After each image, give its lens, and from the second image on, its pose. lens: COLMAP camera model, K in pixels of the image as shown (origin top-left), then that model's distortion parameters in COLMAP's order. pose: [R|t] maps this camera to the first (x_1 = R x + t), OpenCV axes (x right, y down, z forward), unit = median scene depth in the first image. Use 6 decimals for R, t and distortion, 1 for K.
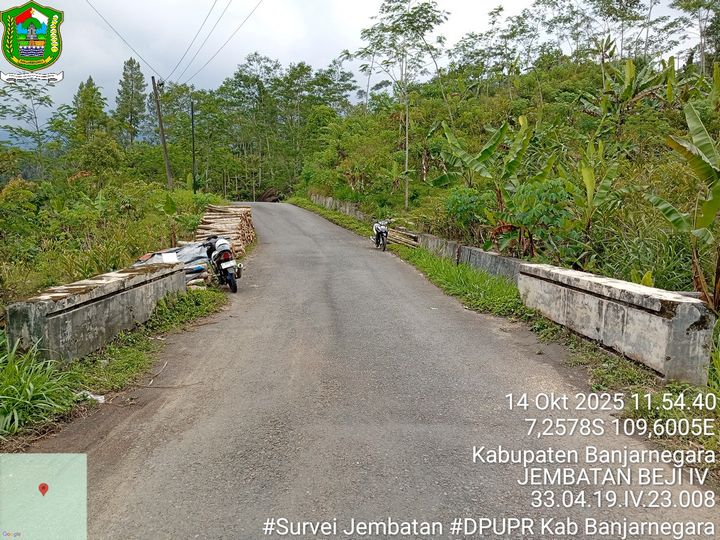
lens RADIAL K [[546.8, 0, 357.7], [0, 546.8, 268.3], [0, 0, 1]] dist [0.087527, -0.194807]
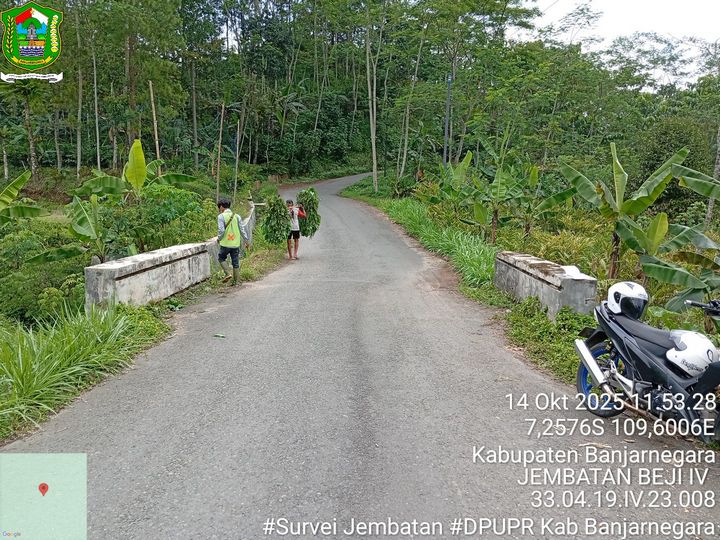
lens RADIAL K [[546.8, 0, 357.7], [0, 546.8, 268.3], [0, 0, 1]] dist [0.087527, -0.194807]
pose [[-0.997357, -0.027555, 0.067226, -0.052554], [-0.012251, 0.975821, 0.218226, -0.098761], [-0.071613, 0.216825, -0.973580, 0.939193]]
